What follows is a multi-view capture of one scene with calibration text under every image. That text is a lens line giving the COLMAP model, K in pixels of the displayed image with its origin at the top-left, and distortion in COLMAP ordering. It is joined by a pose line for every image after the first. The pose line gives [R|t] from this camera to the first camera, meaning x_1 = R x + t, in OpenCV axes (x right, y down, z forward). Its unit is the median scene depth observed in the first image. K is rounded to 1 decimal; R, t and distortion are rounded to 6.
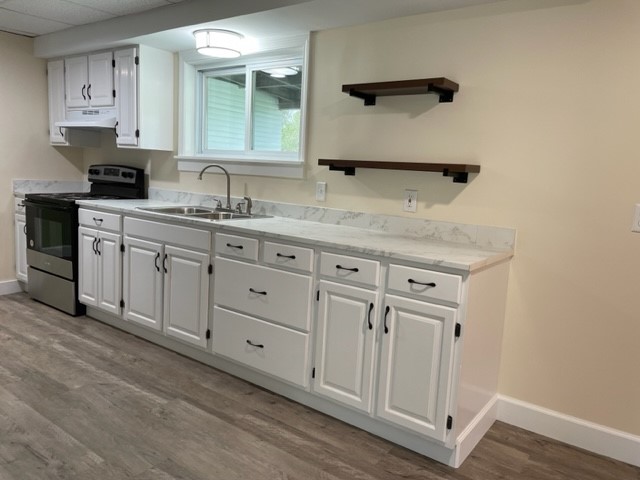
lens RADIAL K [[479.1, 0, 322.1], [0, 479.1, 239.6], [0, 0, 1]] dist [0.015067, -0.009285]
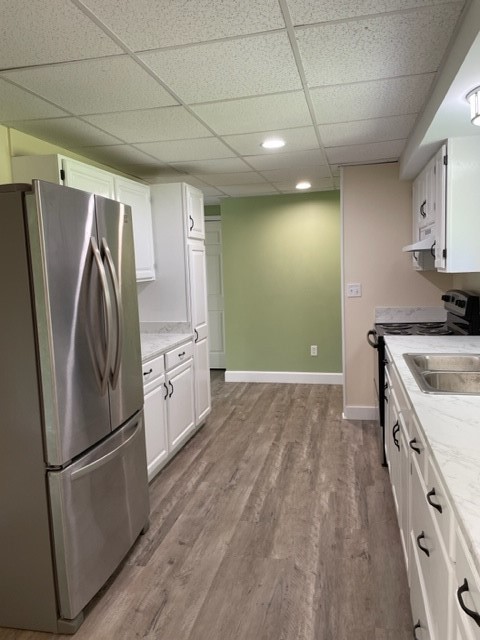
lens RADIAL K [[479.1, 0, 241.8], [0, 479.1, 318.9], [0, 0, 1]] dist [0.015067, -0.009285]
pose [[0.401584, 0.029763, -0.915338, 0.219444], [-0.079760, 0.996811, -0.002580, -0.103662], [0.912342, 0.074043, 0.402677, 0.464968]]
